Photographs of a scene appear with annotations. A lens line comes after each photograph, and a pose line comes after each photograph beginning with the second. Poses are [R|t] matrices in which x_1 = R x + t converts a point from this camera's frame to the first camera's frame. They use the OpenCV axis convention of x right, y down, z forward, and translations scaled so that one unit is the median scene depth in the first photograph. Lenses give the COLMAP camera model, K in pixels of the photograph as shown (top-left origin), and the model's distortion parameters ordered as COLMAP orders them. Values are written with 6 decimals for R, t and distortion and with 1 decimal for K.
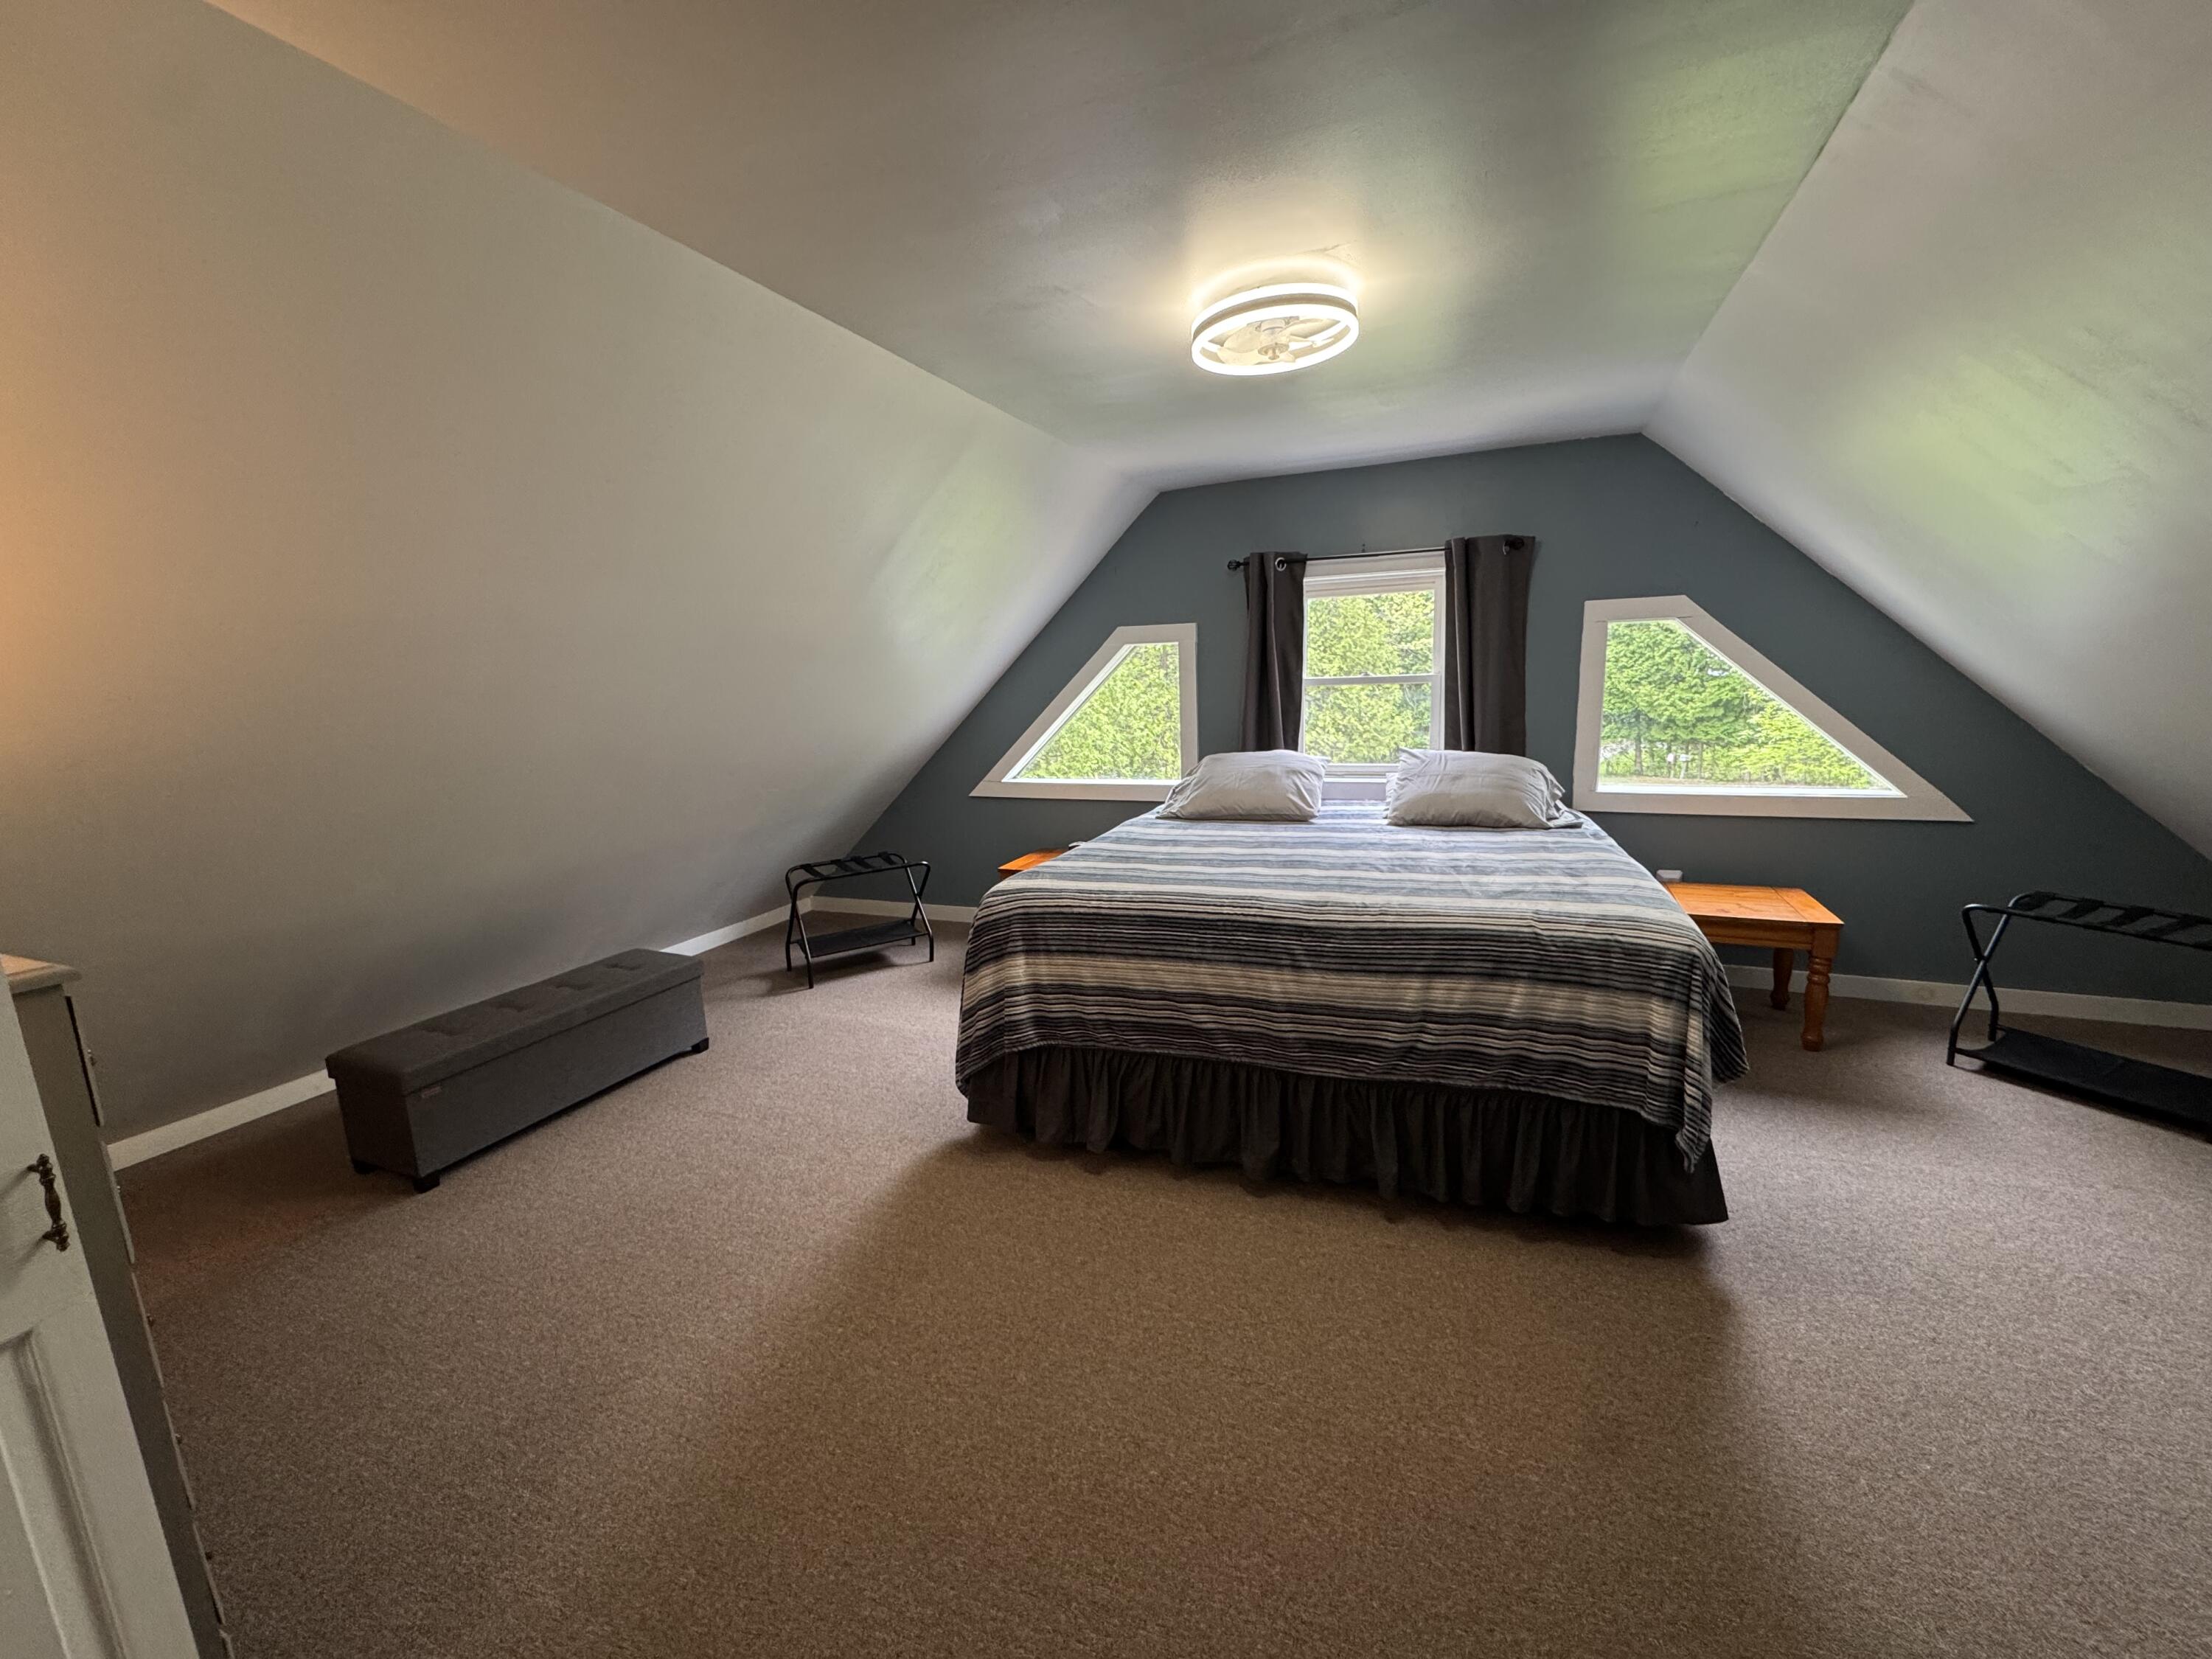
lens RADIAL K [[886.0, 0, 1106.0], [0, 886.0, 829.5], [0, 0, 1]] dist [-0.001697, 0.000235]
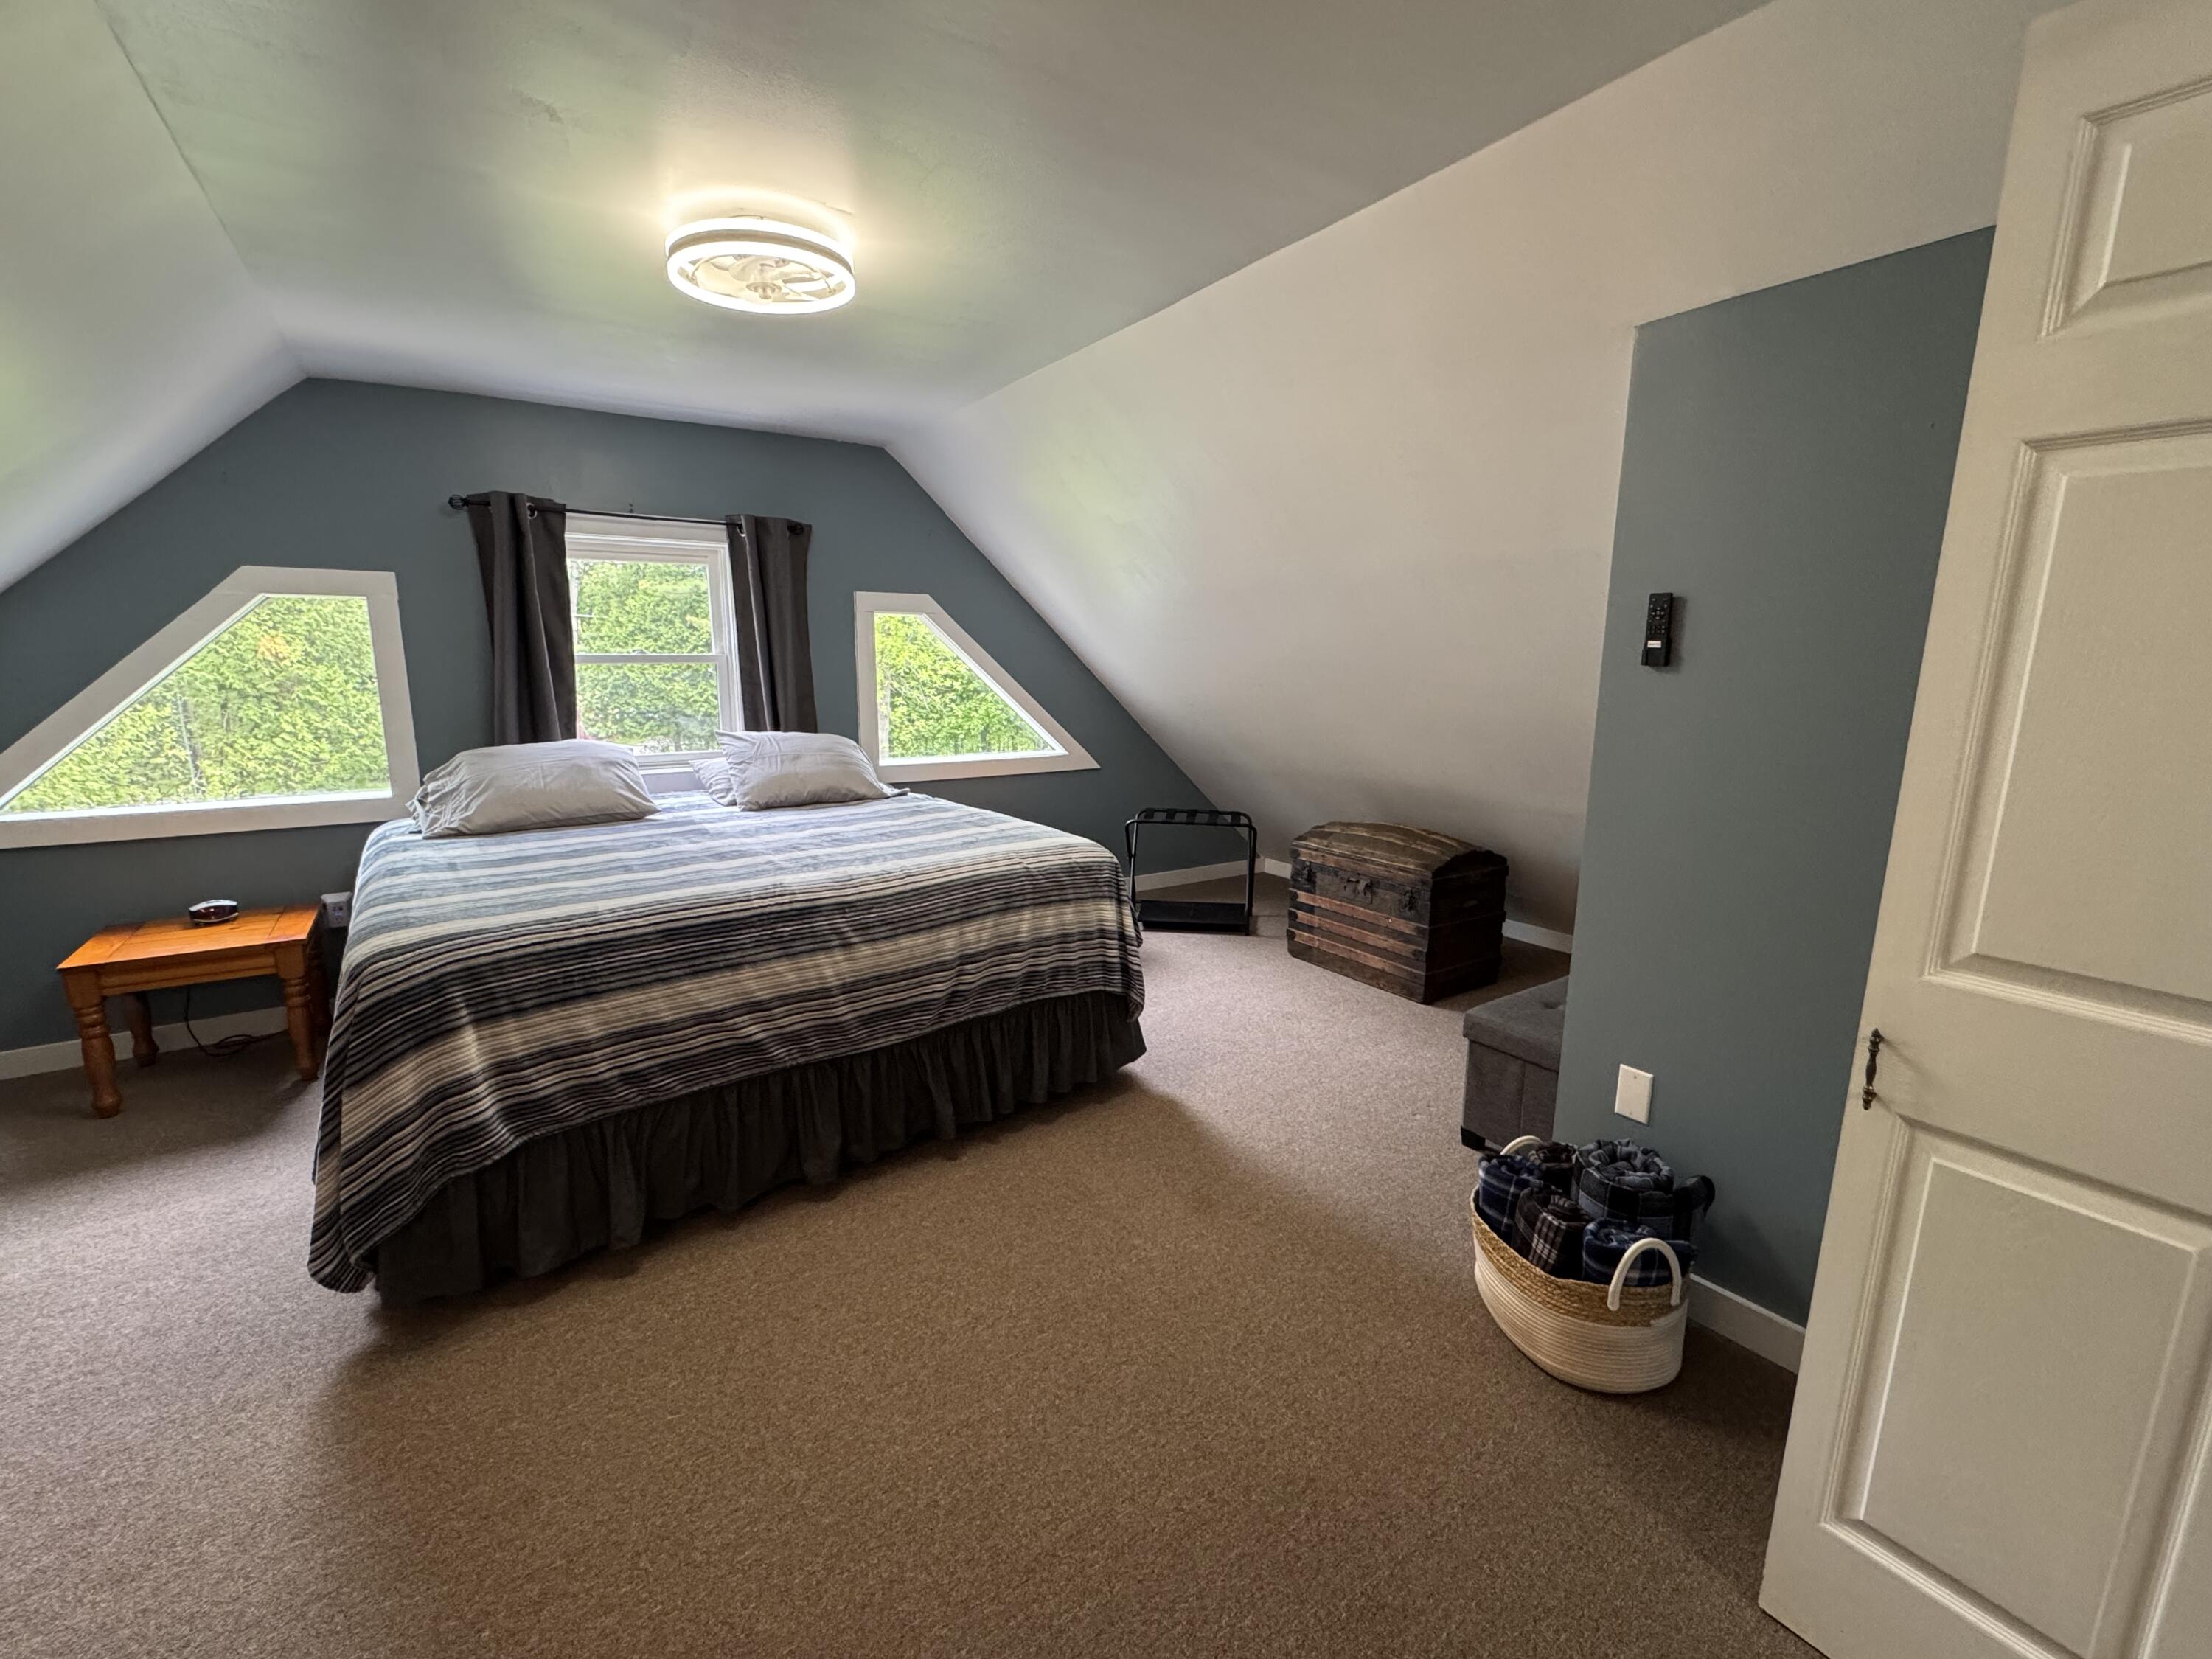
lens RADIAL K [[958.8, 0, 1106.0], [0, 958.8, 829.5], [0, 0, 1]] dist [-0.000940, 0.000079]
pose [[0.544462, -0.113685, 0.831046, -0.433237], [0.122310, 0.990943, 0.055427, 0.006367], [-0.829820, 0.071467, 0.553436, 0.158675]]
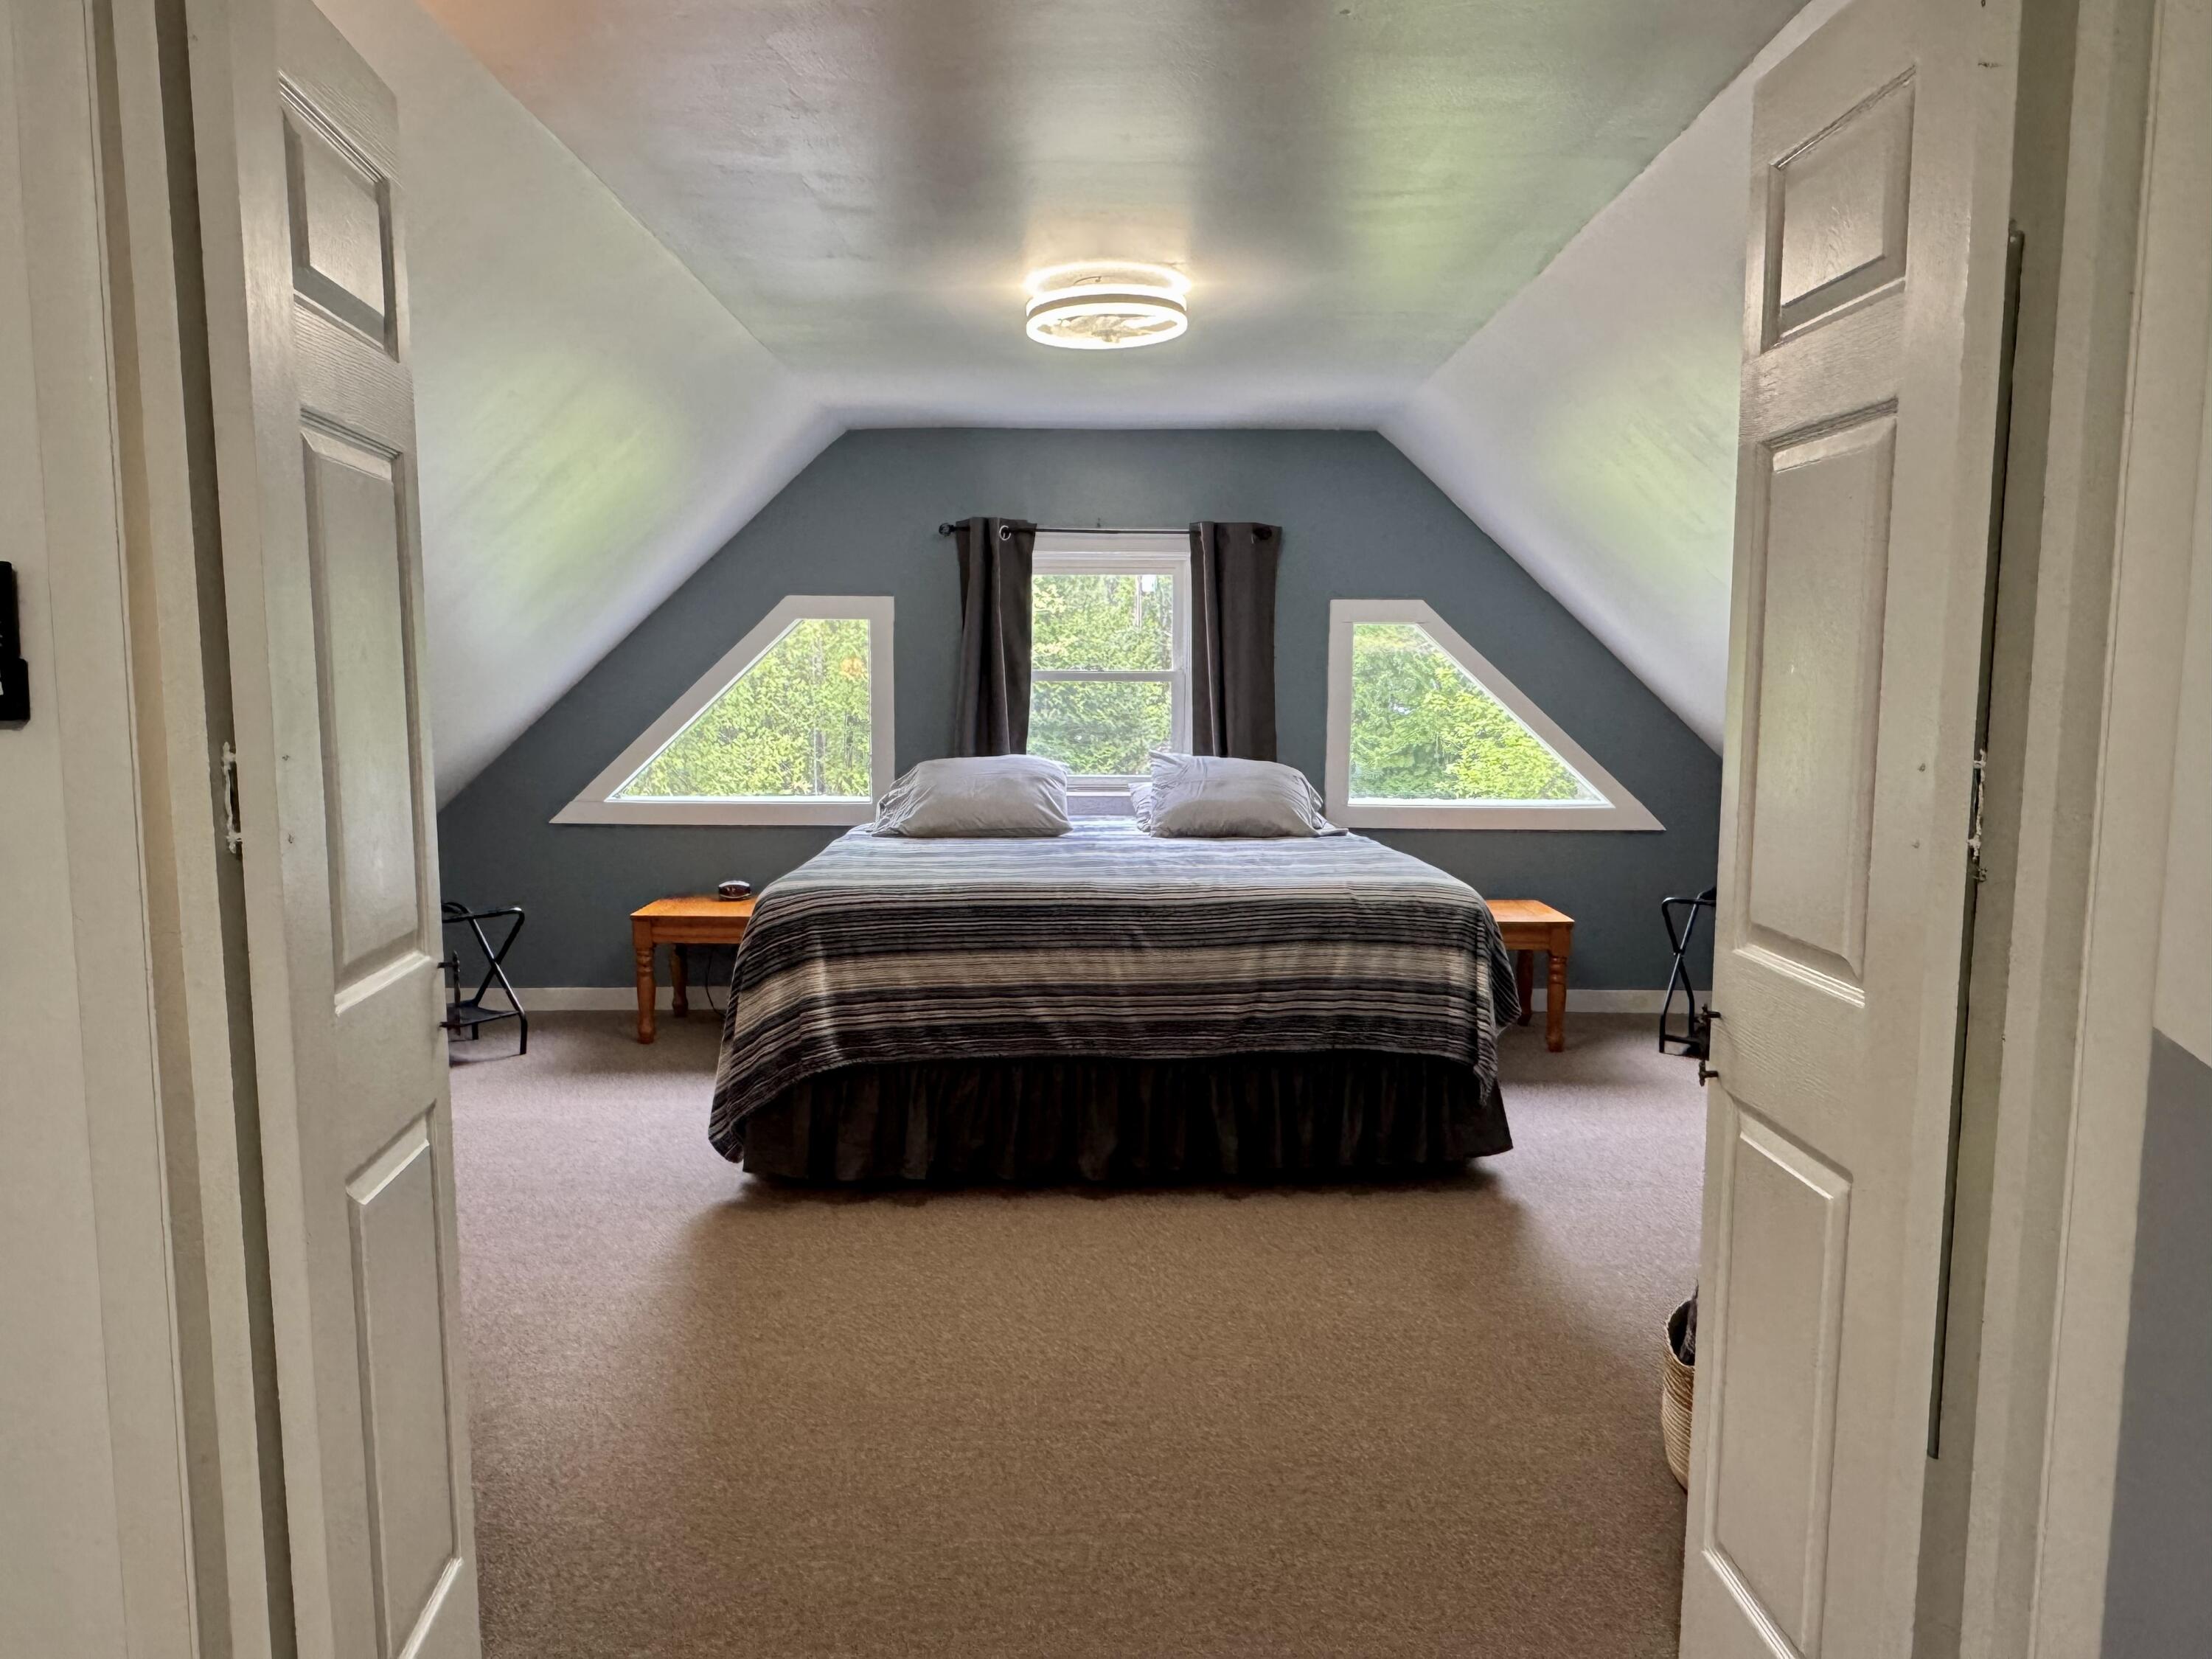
lens RADIAL K [[1490.5, 0, 1106.0], [0, 1490.5, 829.5], [0, 0, 1]] dist [-0.004464, -0.000452]
pose [[0.917790, 0.002642, 0.397057, -0.419189], [0.030338, 0.996588, -0.076756, 0.134369], [-0.395905, 0.082492, 0.914579, -0.446916]]
